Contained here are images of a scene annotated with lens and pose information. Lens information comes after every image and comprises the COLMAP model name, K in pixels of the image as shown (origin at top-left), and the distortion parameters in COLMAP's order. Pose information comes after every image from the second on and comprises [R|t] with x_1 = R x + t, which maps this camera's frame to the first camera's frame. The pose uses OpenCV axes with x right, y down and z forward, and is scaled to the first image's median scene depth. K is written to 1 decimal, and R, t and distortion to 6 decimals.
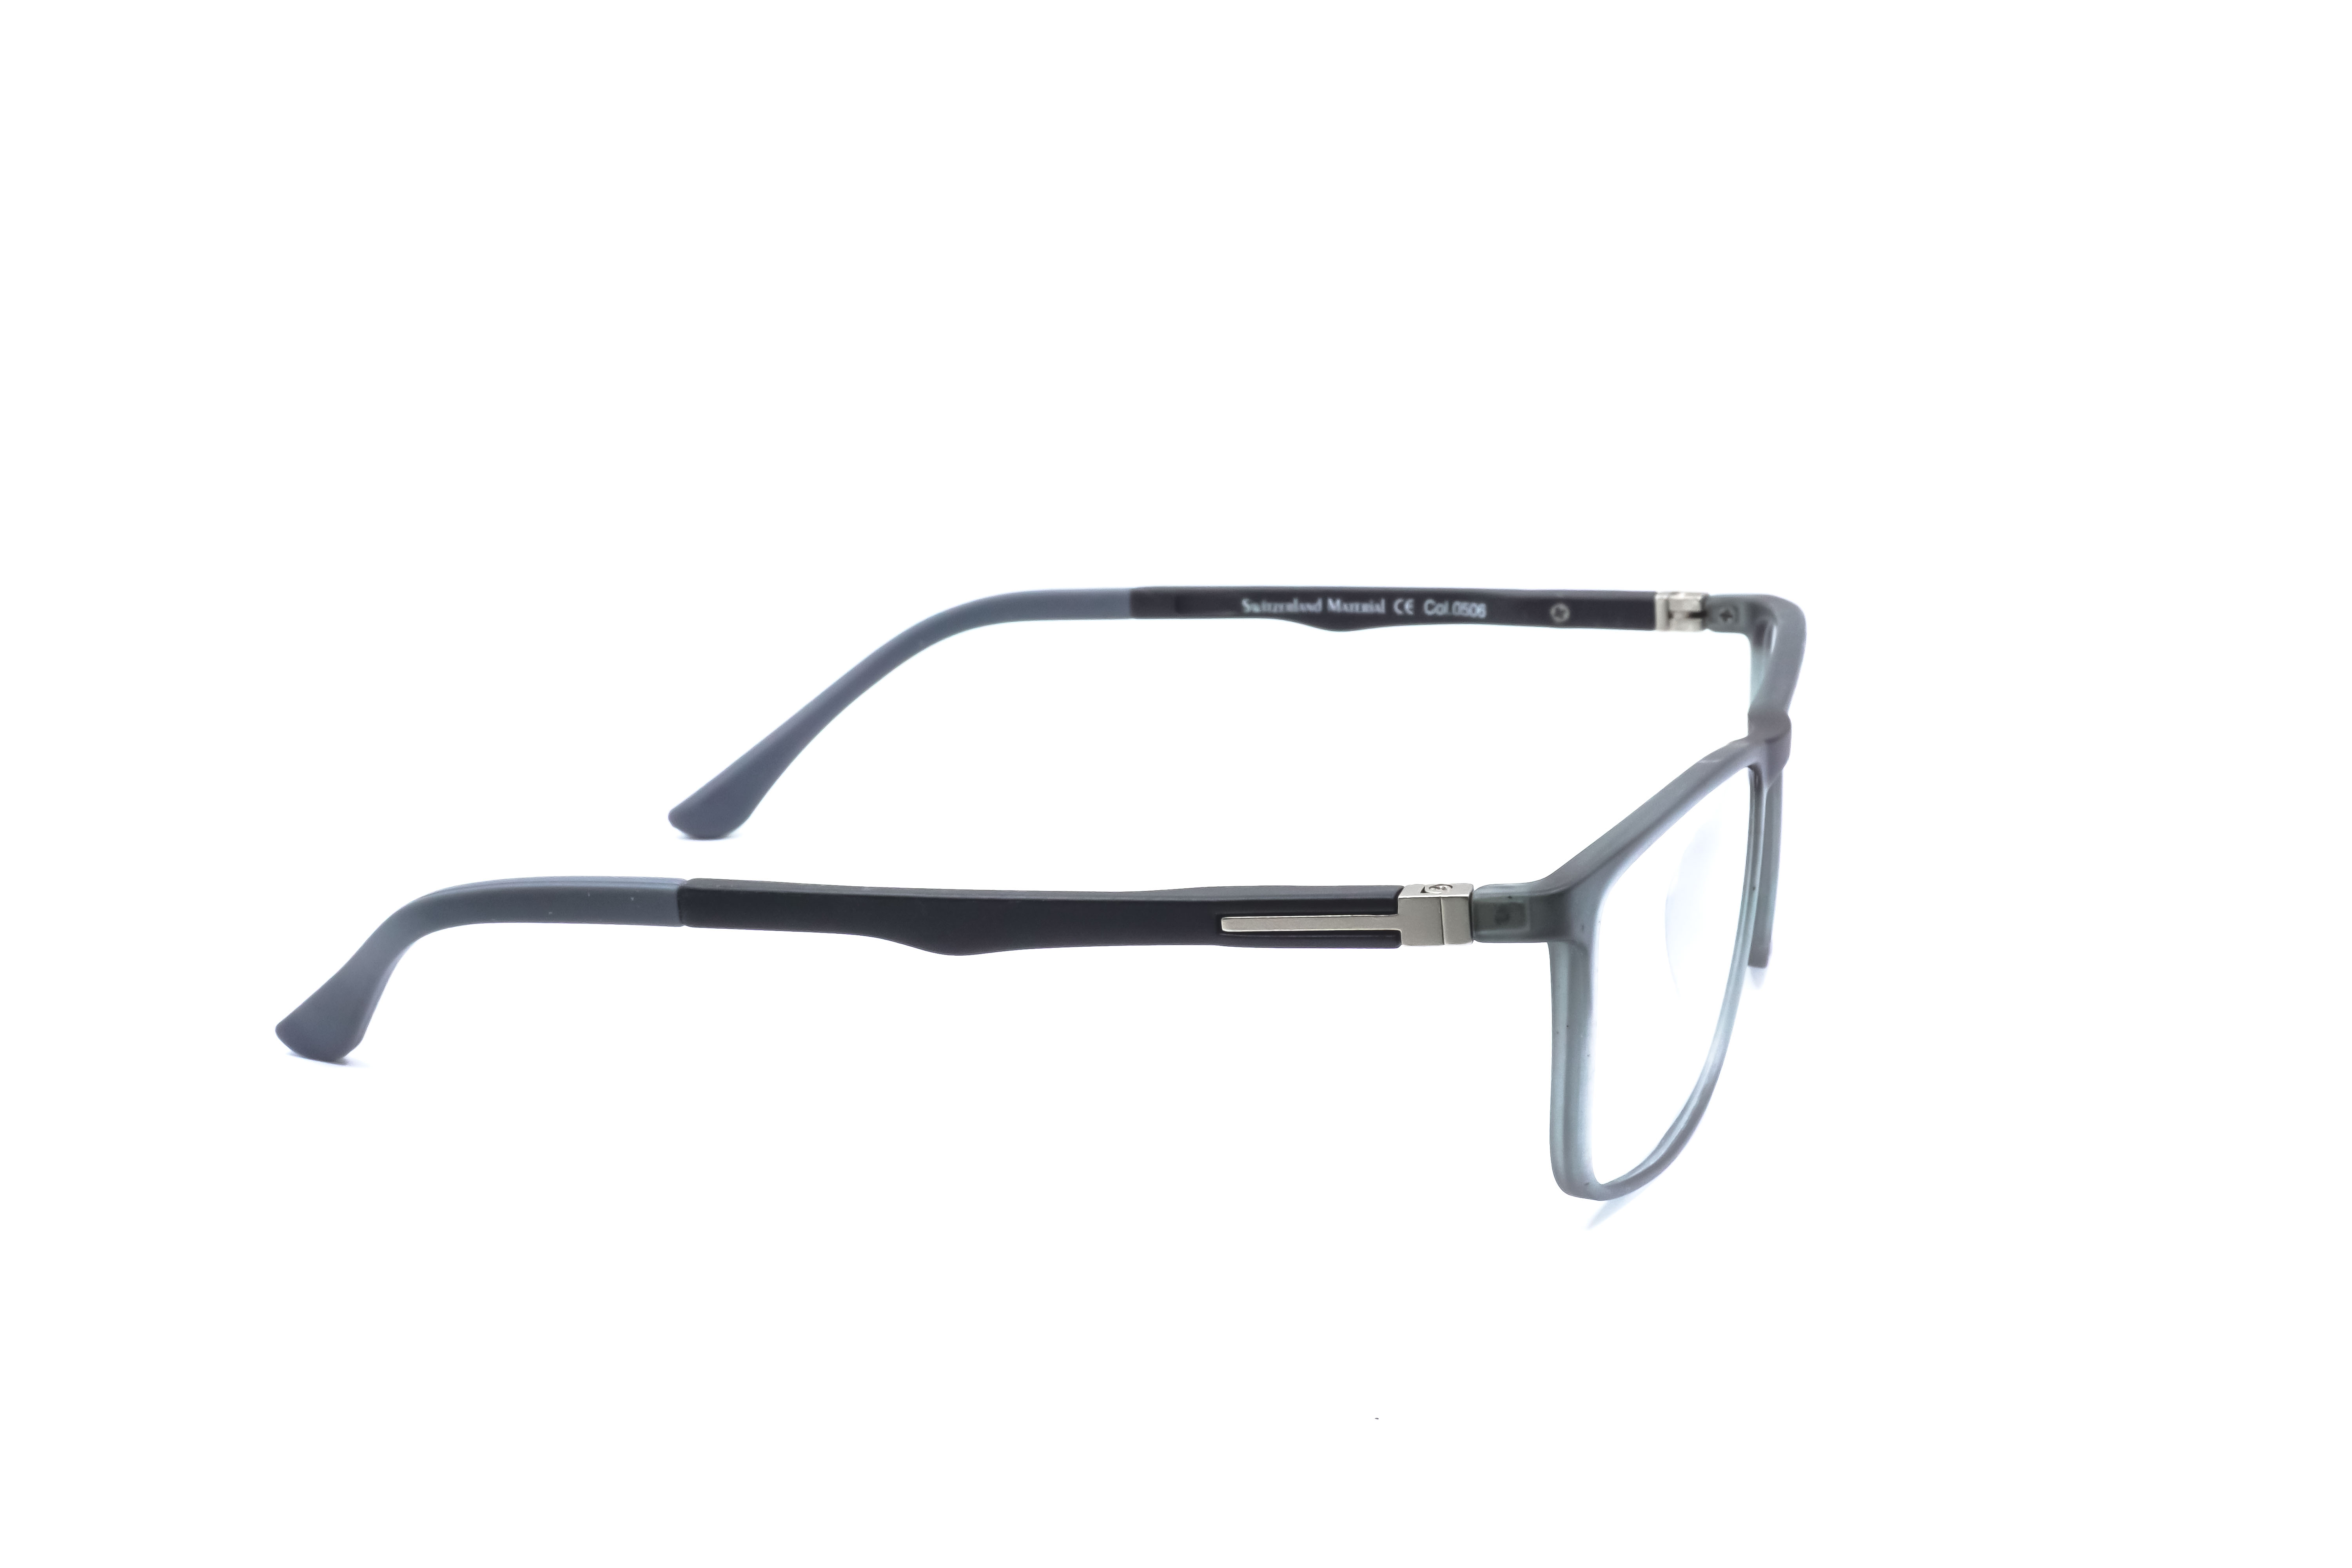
lens RADIAL K [[3360.0, 0, 1176.0], [0, 3360.0, 784.0], [0, 0, 1]] dist [-0.006667, -0.022161]
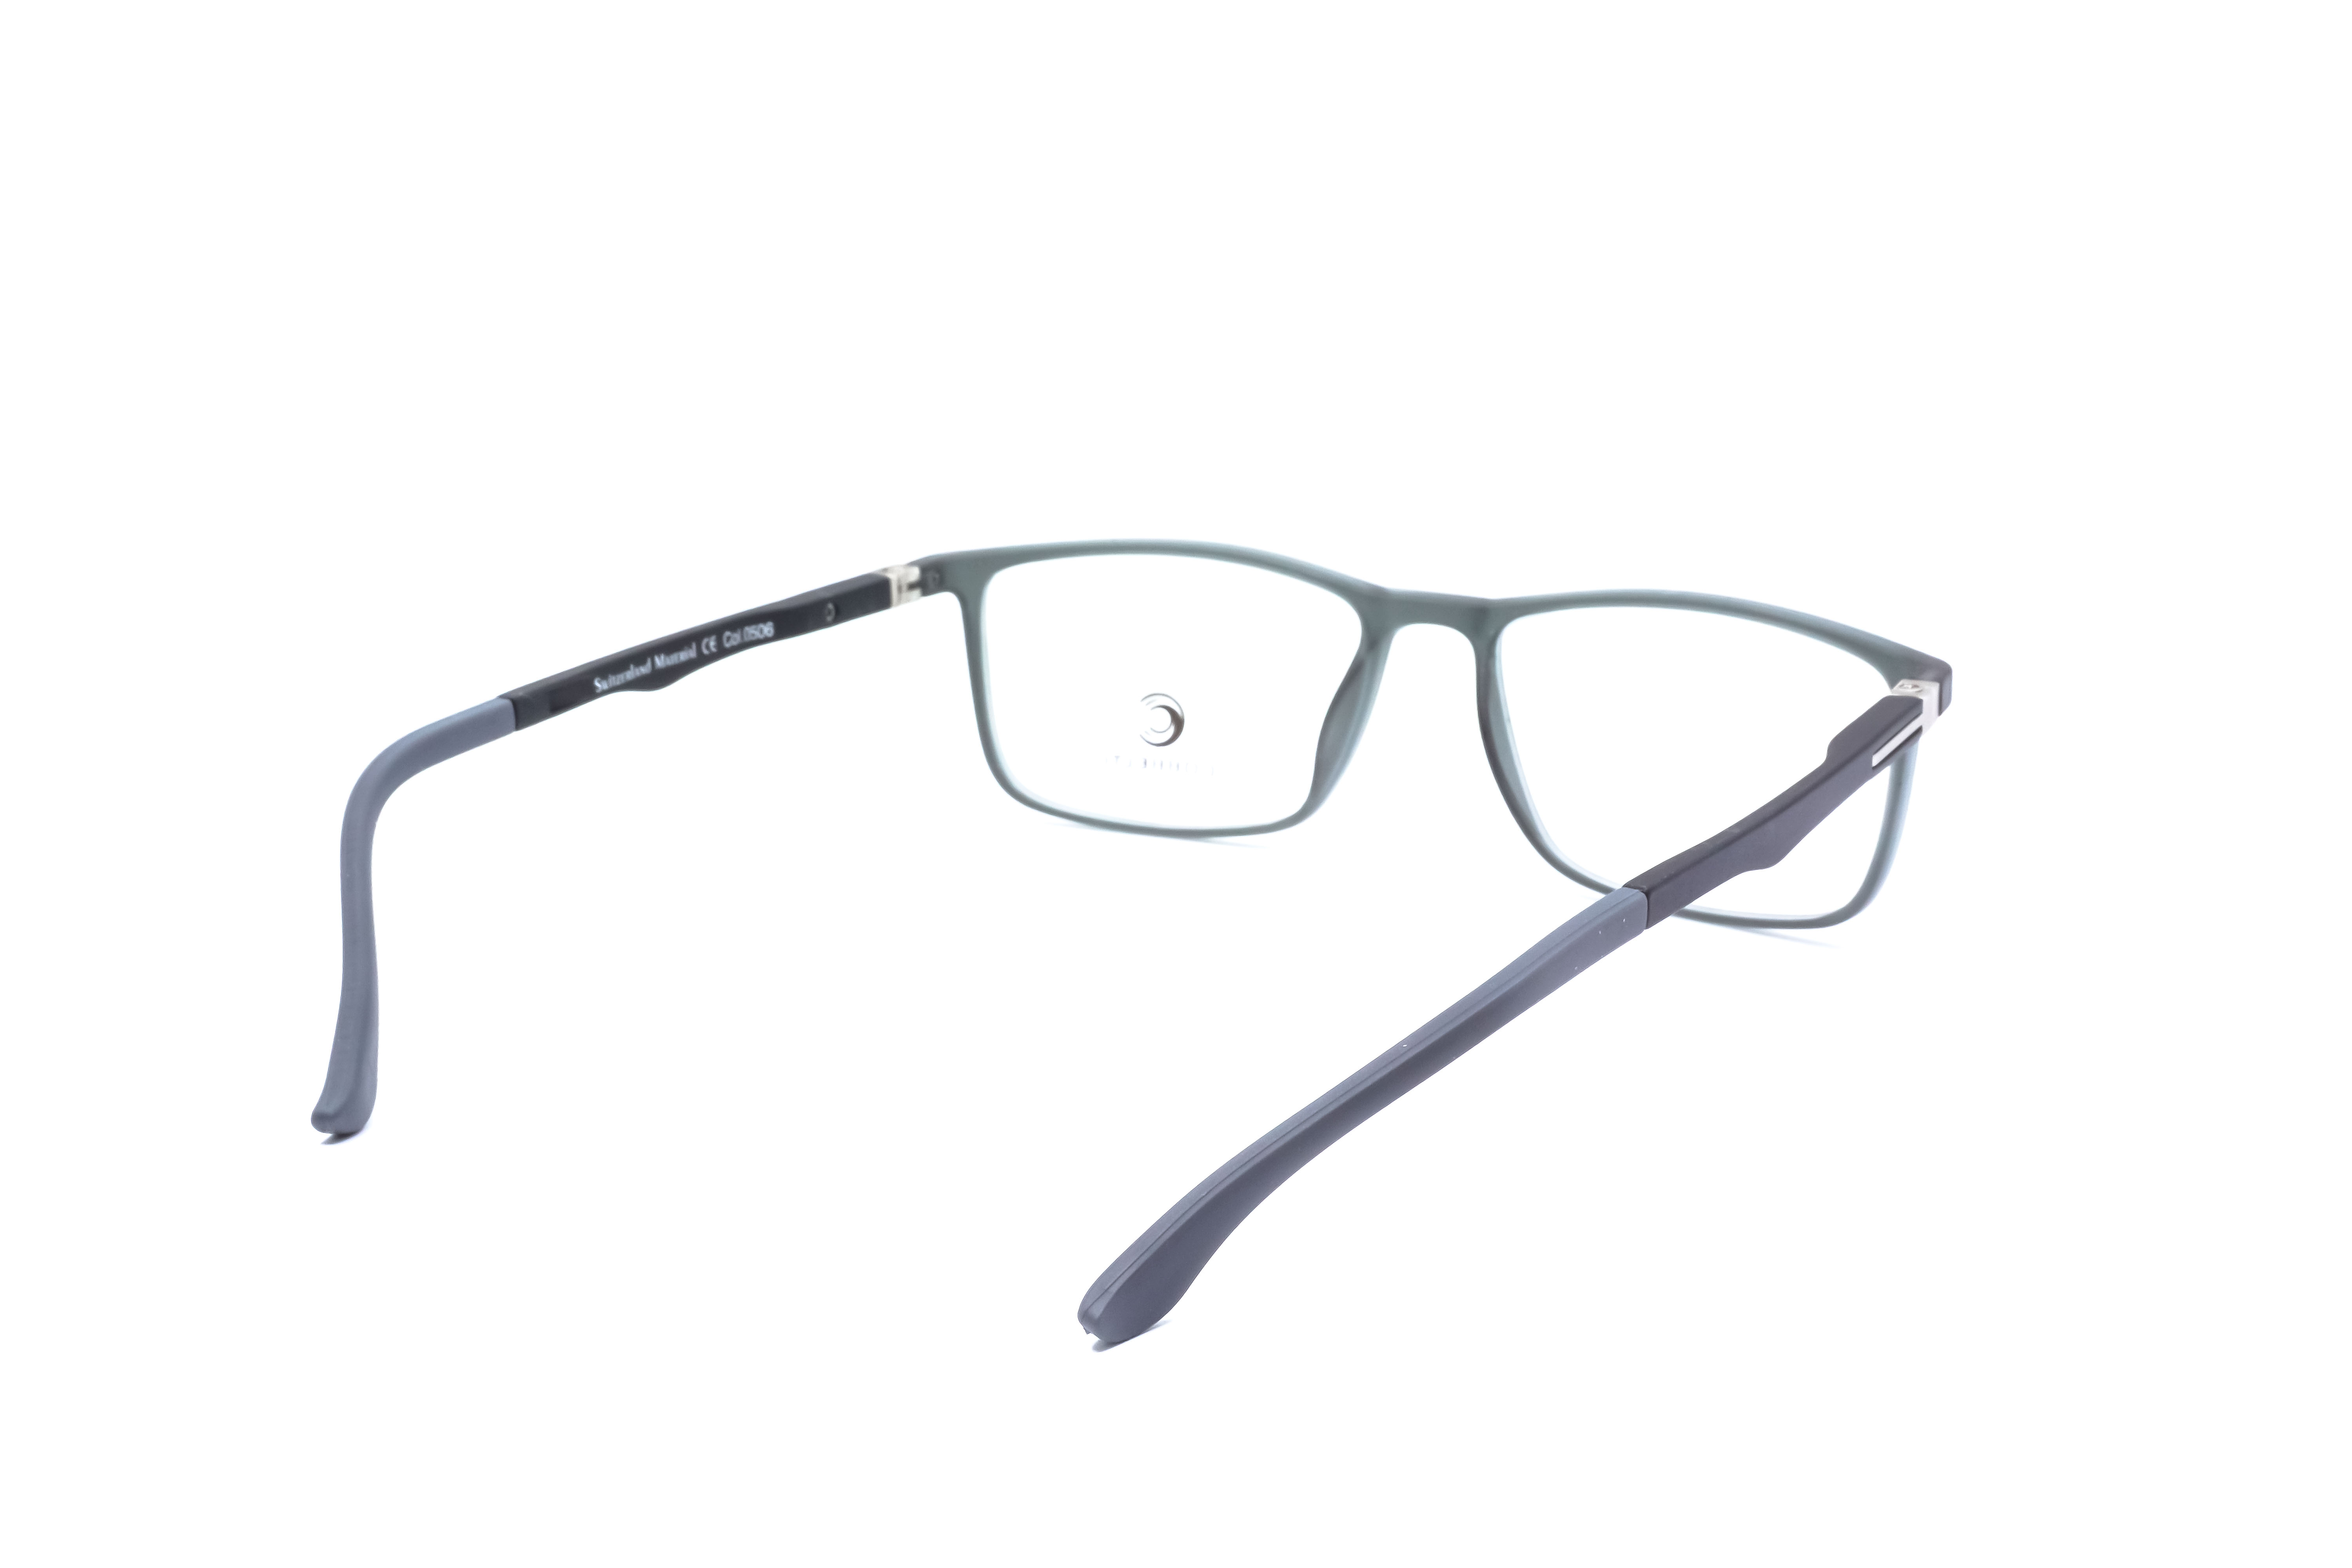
lens RADIAL K [[3360.0, 0, 1176.0], [0, 3360.0, 784.0], [0, 0, 1]] dist [-0.006667, -0.022161]
pose [[0.257945, -0.234756, 0.937205, -0.802547], [0.240161, 0.955165, 0.173156, -0.148798], [-0.935835, 0.180416, 0.302759, 0.596050]]
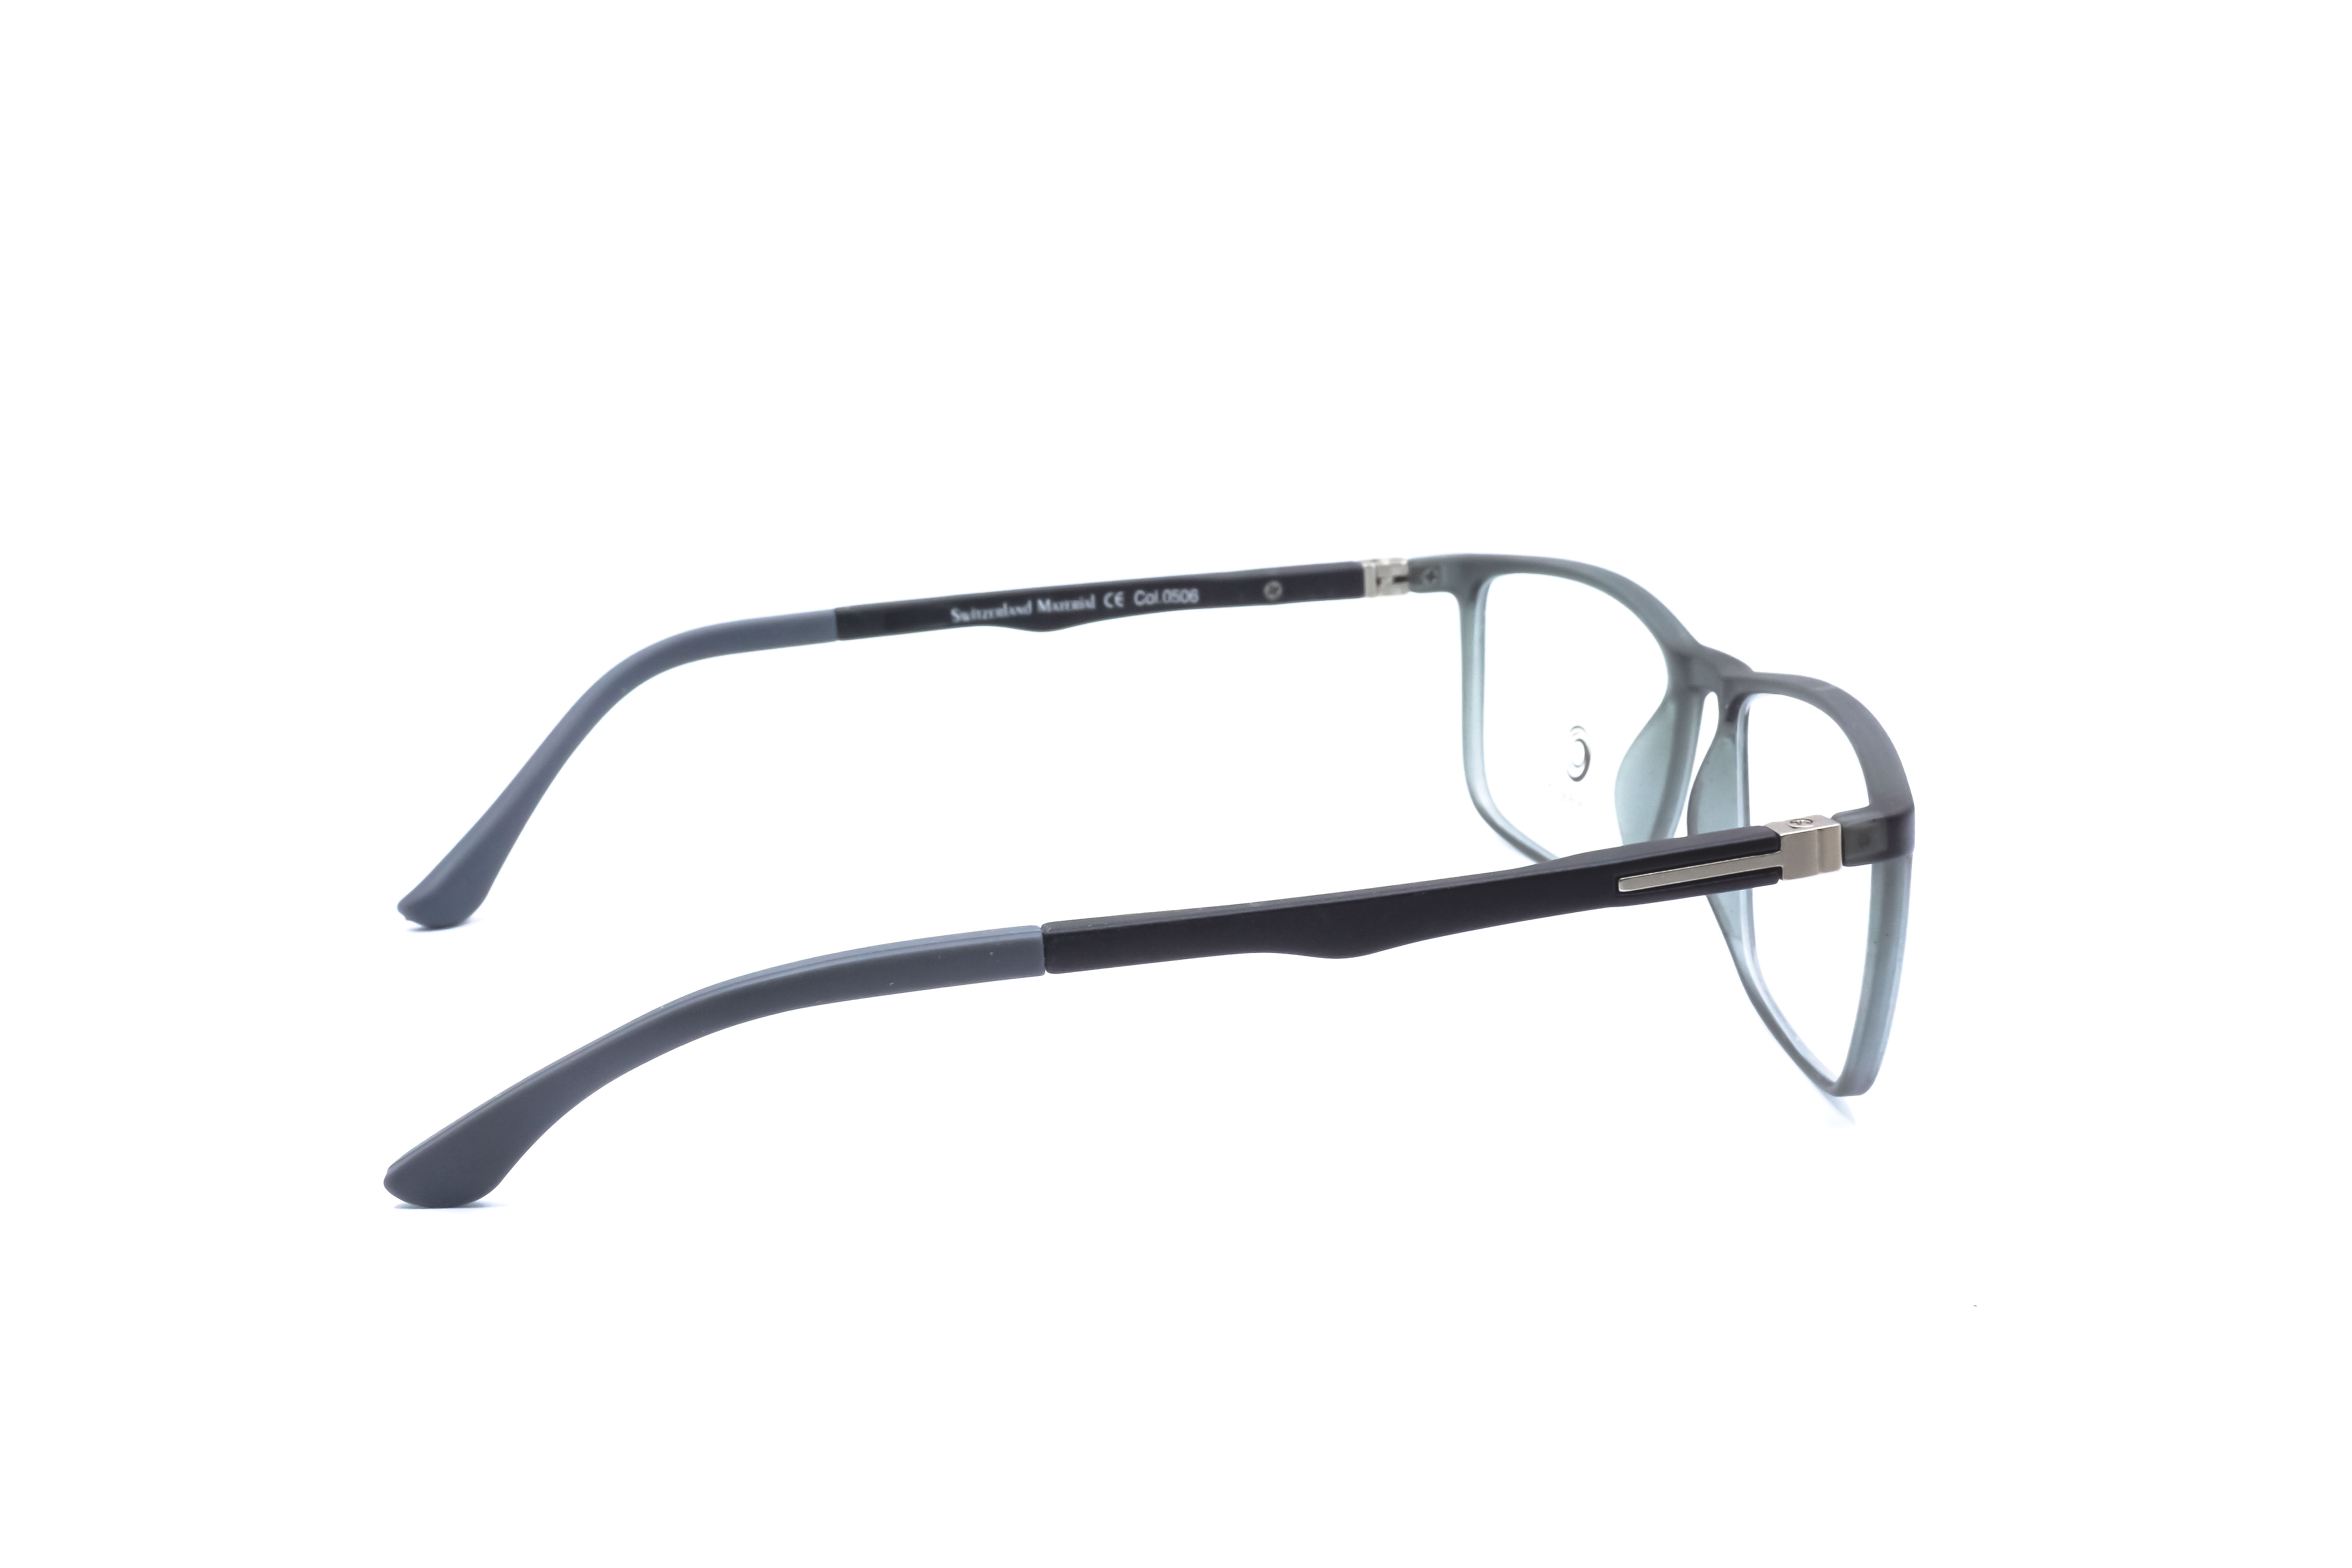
lens RADIAL K [[3360.0, 0, 1176.0], [0, 3360.0, 784.0], [0, 0, 1]] dist [-0.006667, -0.022161]
pose [[0.867271, -0.121892, 0.482684, -0.412641], [0.123185, 0.991955, 0.029162, -0.025049], [-0.482356, 0.034168, 0.875309, 0.106572]]
